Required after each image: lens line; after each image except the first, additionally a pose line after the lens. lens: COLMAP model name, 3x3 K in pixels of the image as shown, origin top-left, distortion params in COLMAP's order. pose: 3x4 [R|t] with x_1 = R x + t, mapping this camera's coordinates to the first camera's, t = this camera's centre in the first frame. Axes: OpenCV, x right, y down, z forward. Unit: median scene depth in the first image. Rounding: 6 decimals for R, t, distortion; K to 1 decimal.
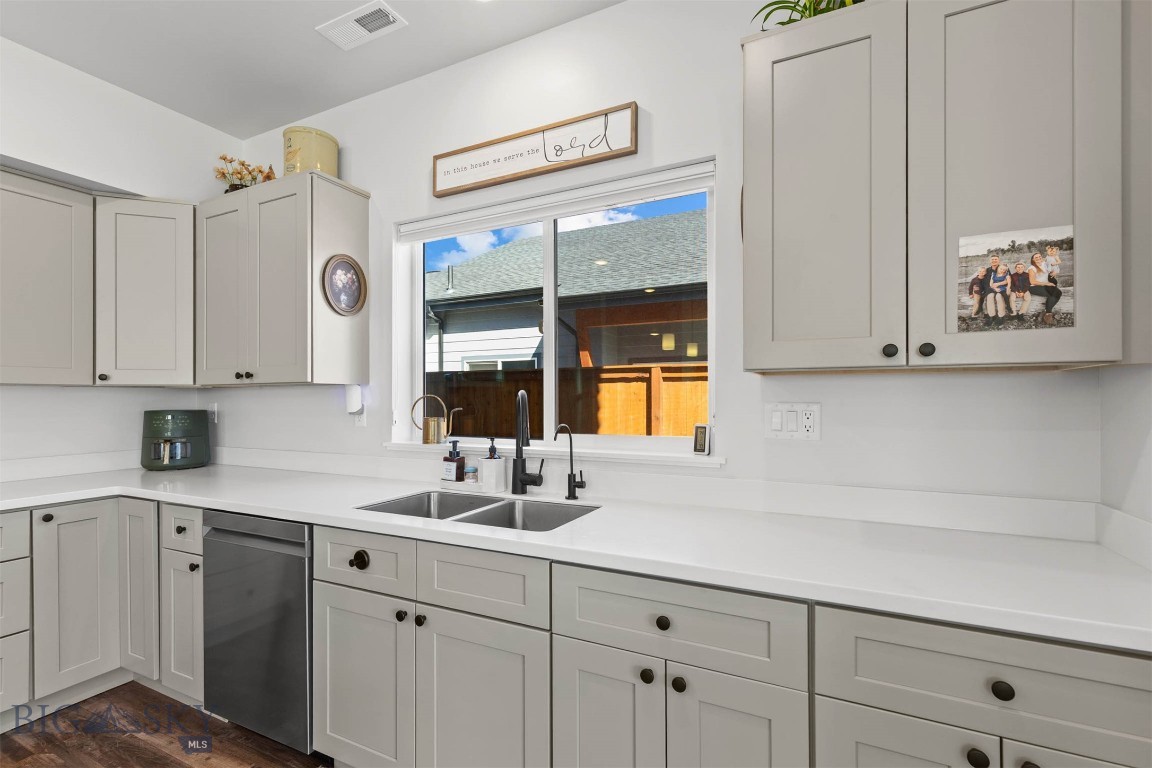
lens RADIAL K [[520.0, 0, 570.7], [0, 520.0, 391.9], [0, 0, 1]] dist [0.009332, -0.002370]
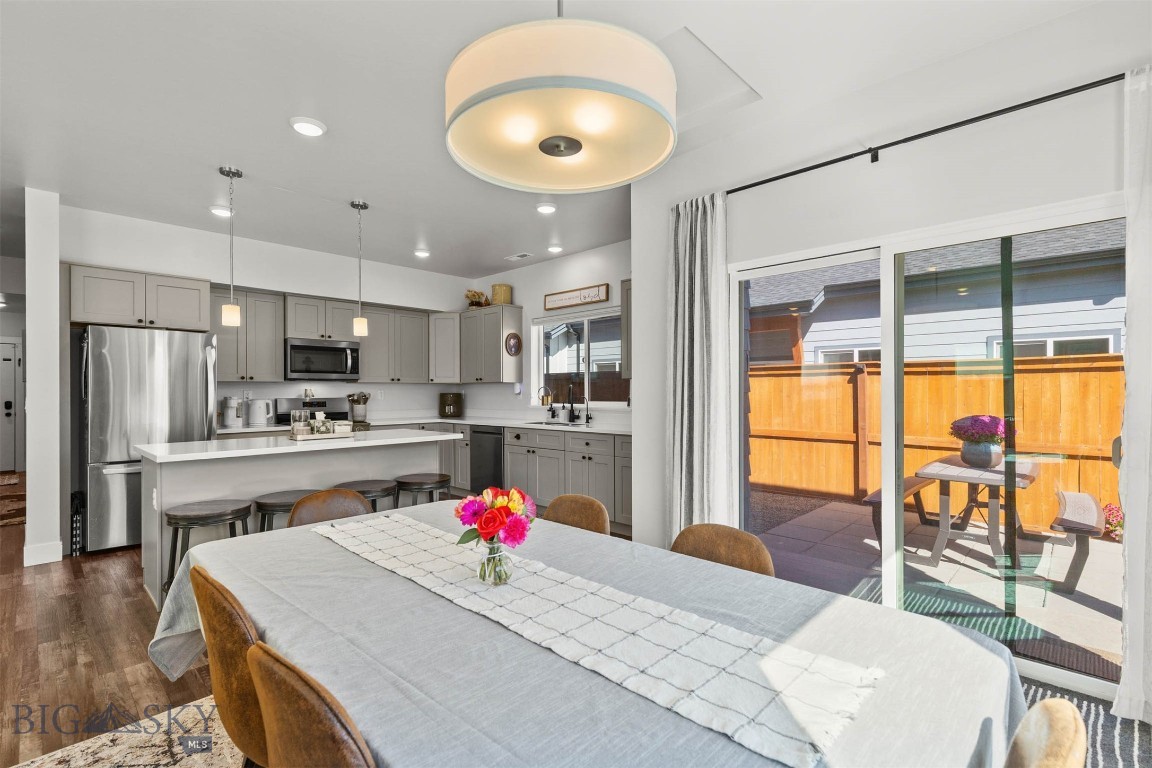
lens RADIAL K [[520.0, 0, 568.8], [0, 520.0, 385.9], [0, 0, 1]] dist [0.009332, -0.002370]
pose [[0.952316, -0.002290, -0.305104, 0.708468], [0.002800, 0.999995, 0.001231, -0.000136], [0.305100, -0.002026, 0.952318, -1.586015]]
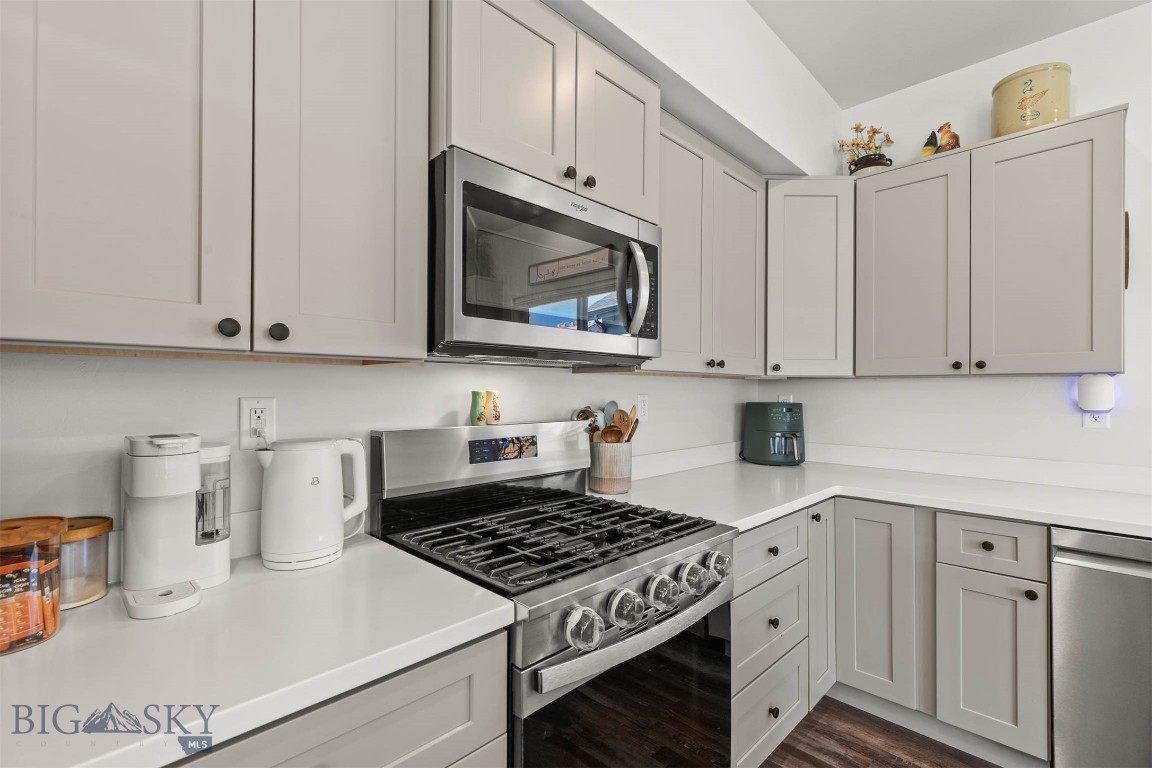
lens RADIAL K [[520.0, 0, 576.7], [0, 520.0, 383.7], [0, 0, 1]] dist [0.009332, -0.002370]
pose [[0.951737, 0.003679, -0.306892, -1.121418], [-0.004639, 0.999986, -0.002397, 0.005159], [0.306878, 0.003705, 0.951741, -0.017464]]
